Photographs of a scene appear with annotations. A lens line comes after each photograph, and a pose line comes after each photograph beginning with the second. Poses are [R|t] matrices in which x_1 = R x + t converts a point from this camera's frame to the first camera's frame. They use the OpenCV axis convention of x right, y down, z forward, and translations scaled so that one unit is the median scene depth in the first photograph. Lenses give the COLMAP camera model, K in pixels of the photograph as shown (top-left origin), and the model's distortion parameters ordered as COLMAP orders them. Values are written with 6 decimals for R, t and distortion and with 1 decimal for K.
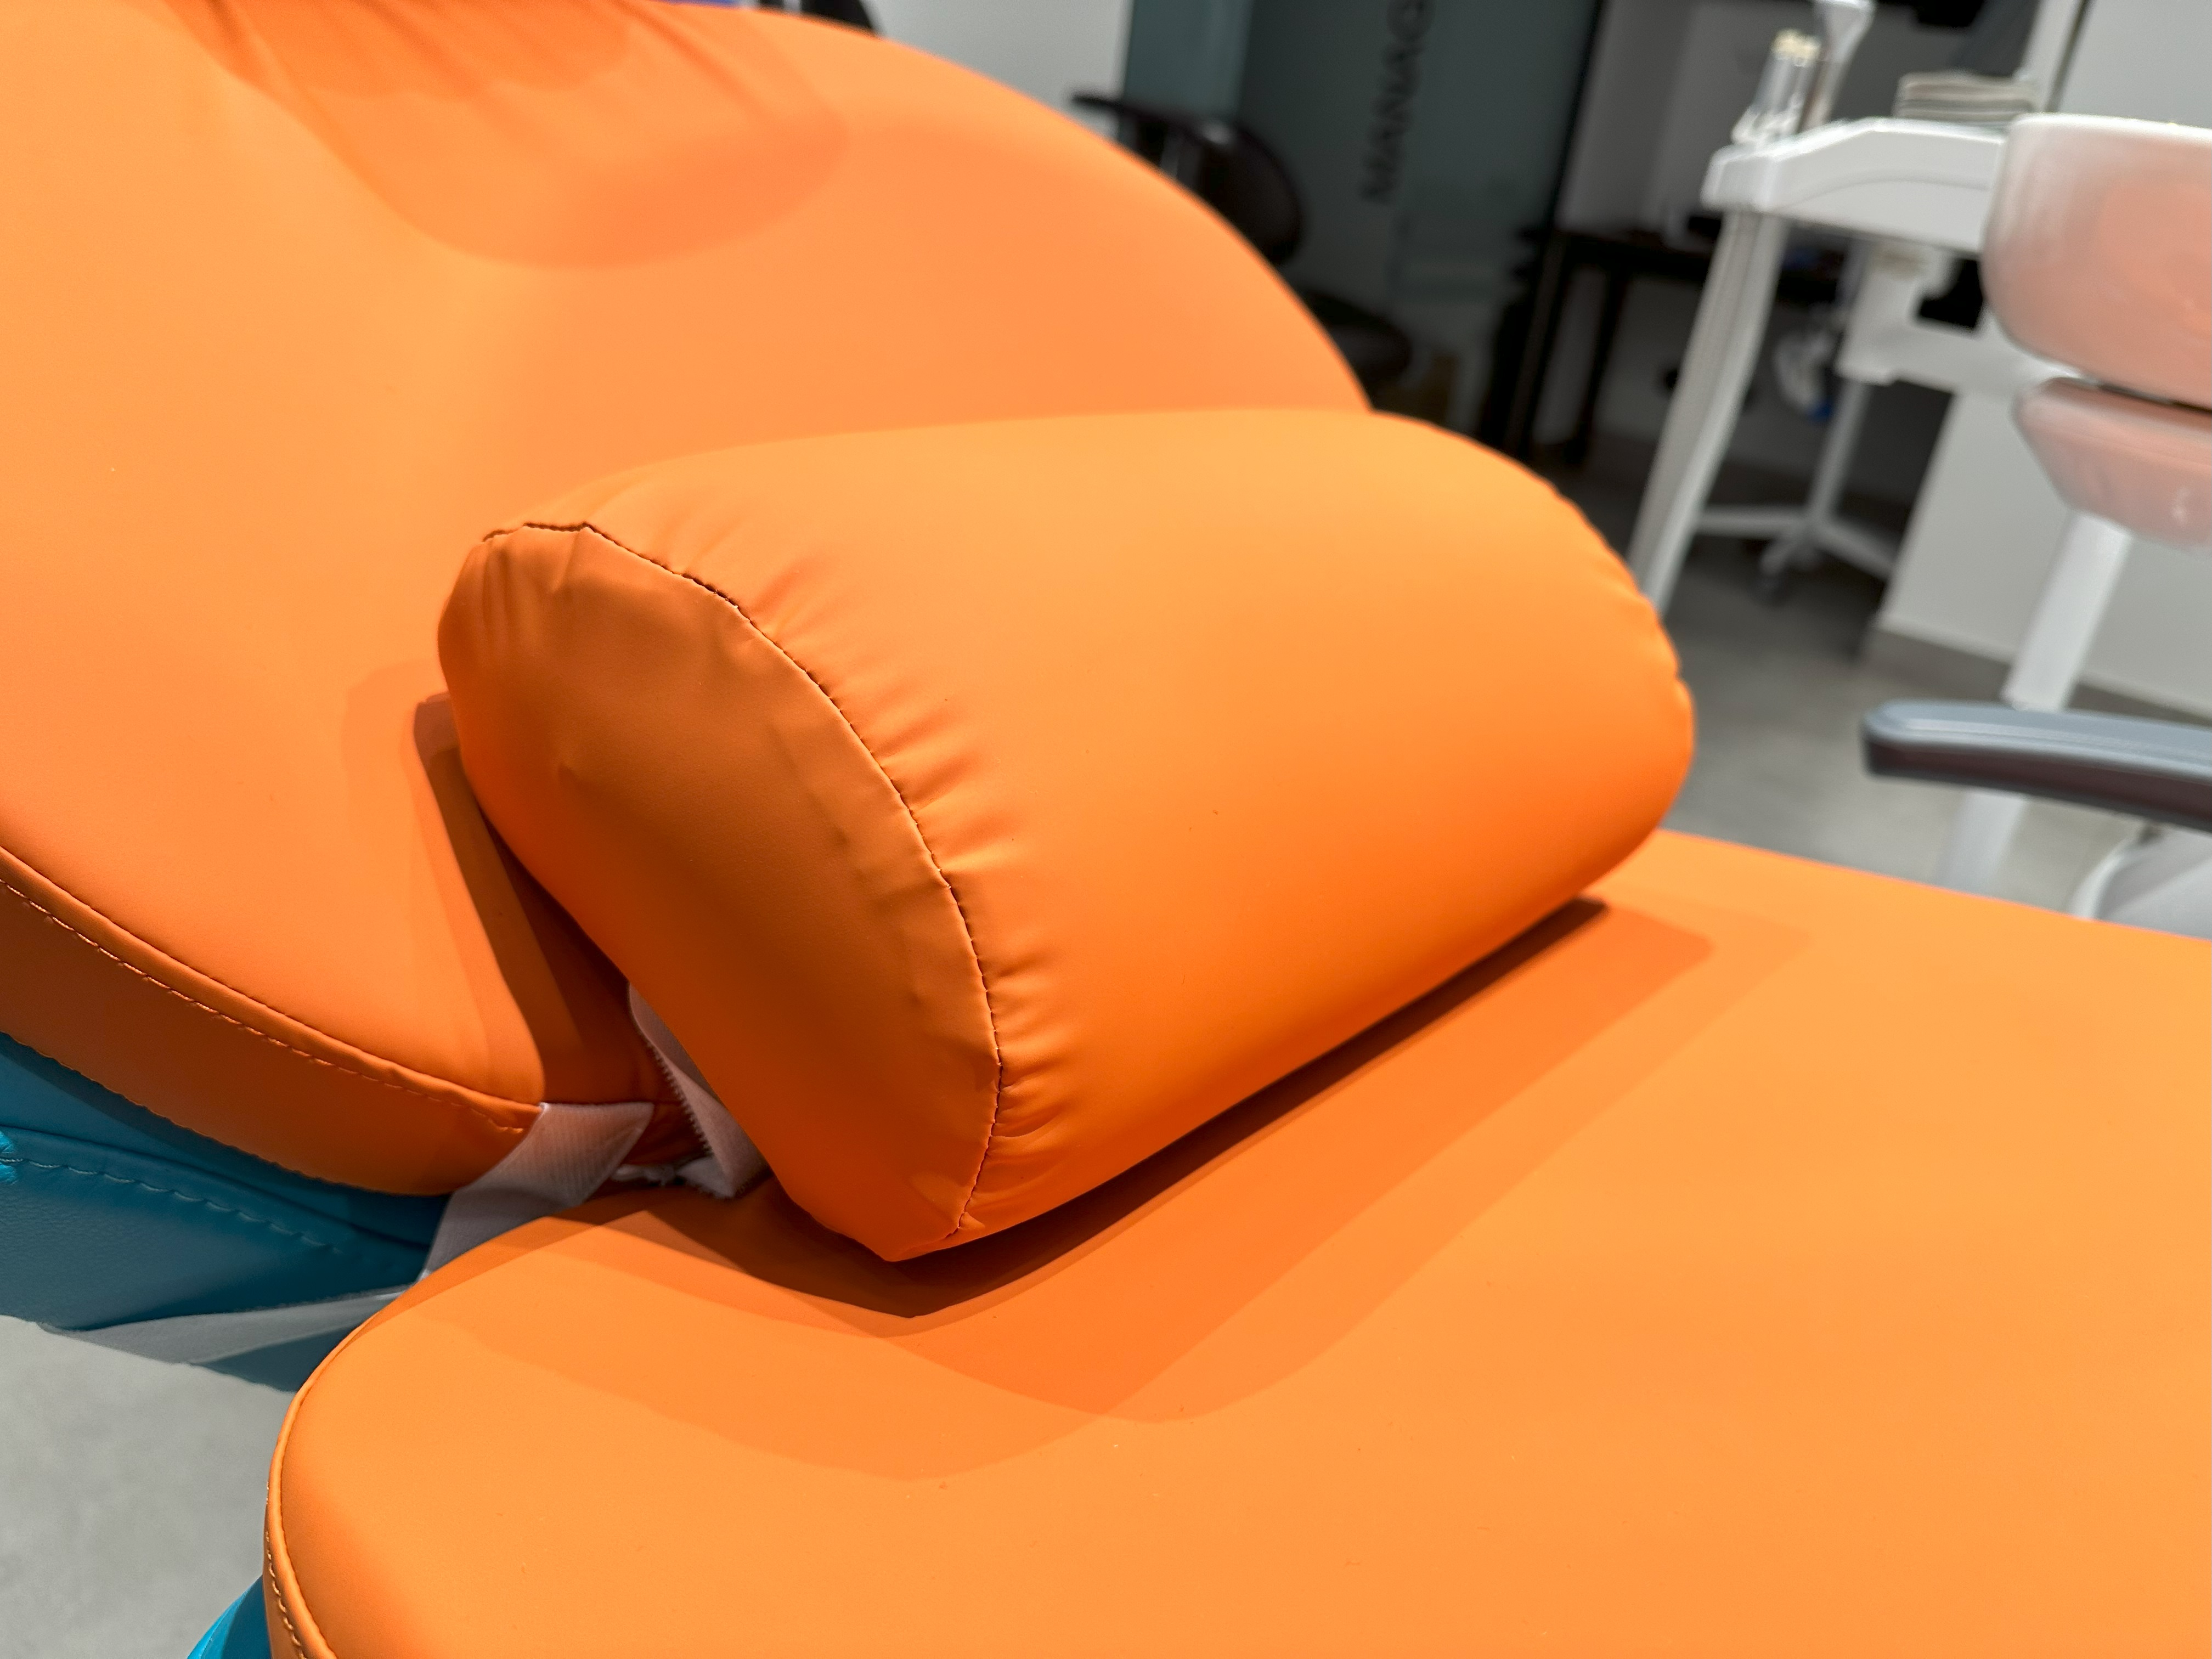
lens RADIAL K [[1596.7, 0, 1113.0], [0, 1596.7, 908.4], [0, 0, 1]] dist [0.076505, -0.159555]
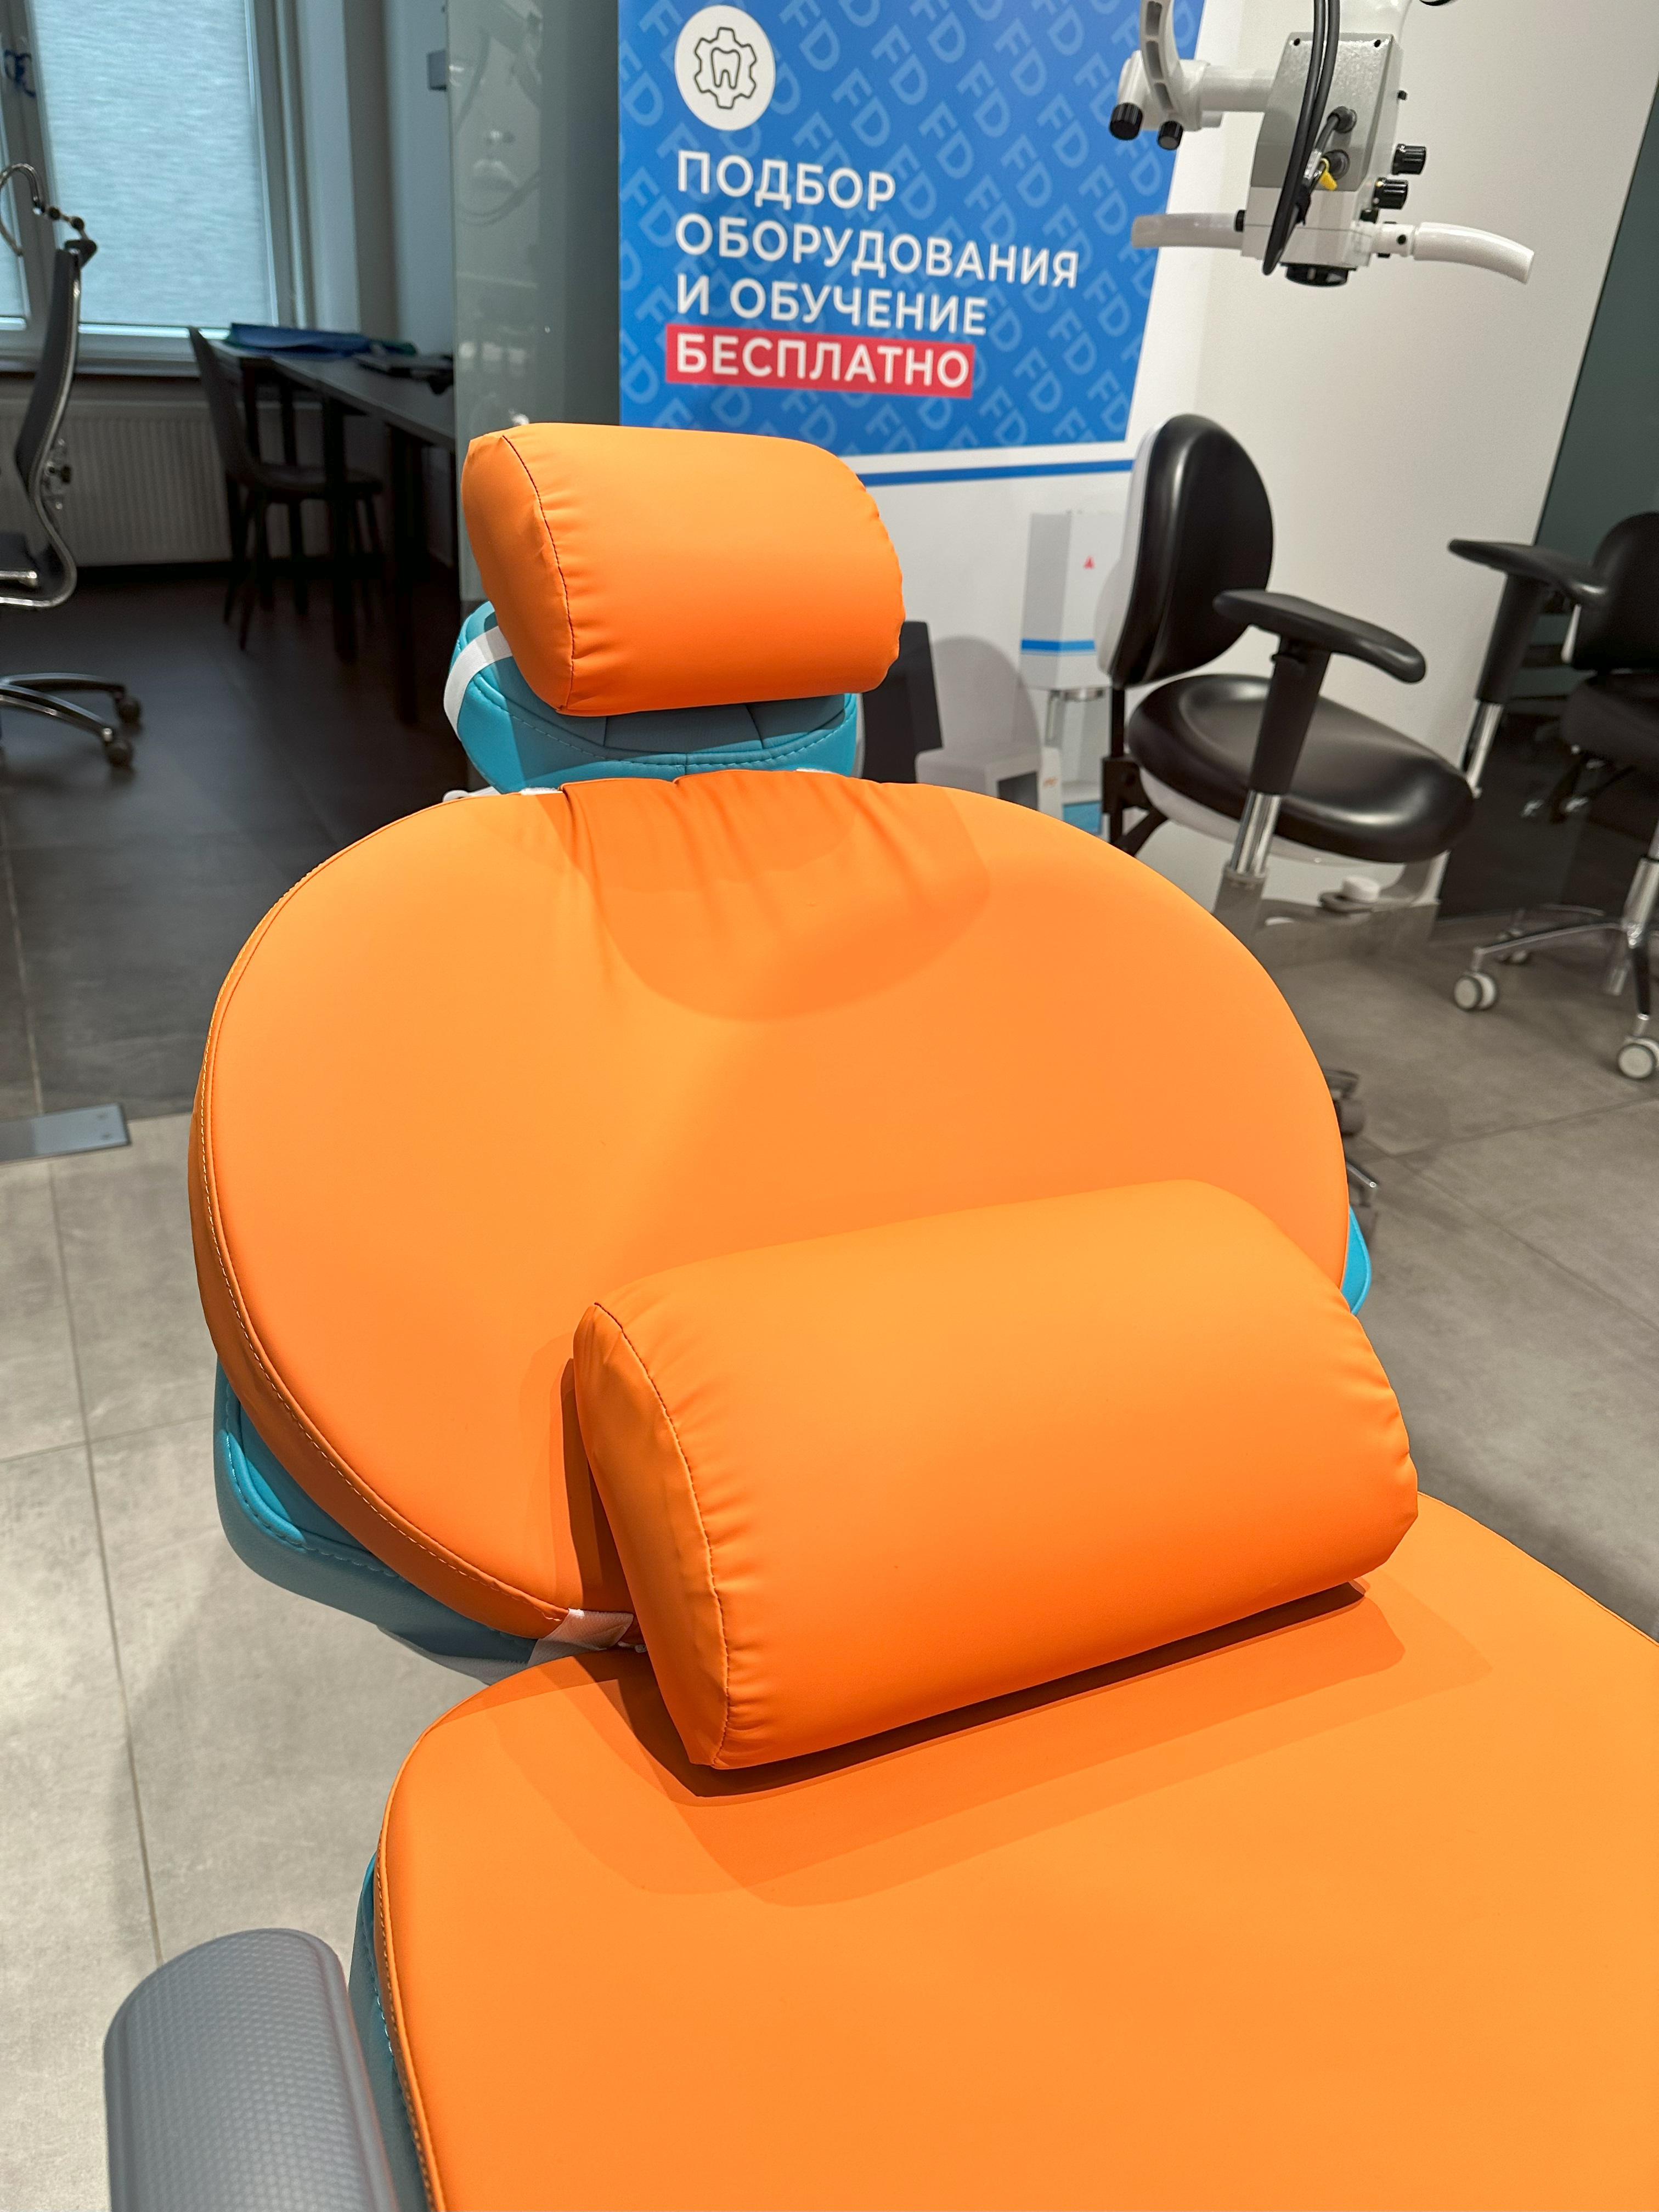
lens RADIAL K [[1585.1, 0, 829.5], [0, 1585.1, 1106.0], [0, 0, 1]] dist [-0.005775, -0.001028]
pose [[0.892822, 0.143088, -0.427077, 0.679556], [-0.156862, 0.987616, 0.002965, -0.574714], [0.422213, 0.064344, 0.904210, -0.603448]]
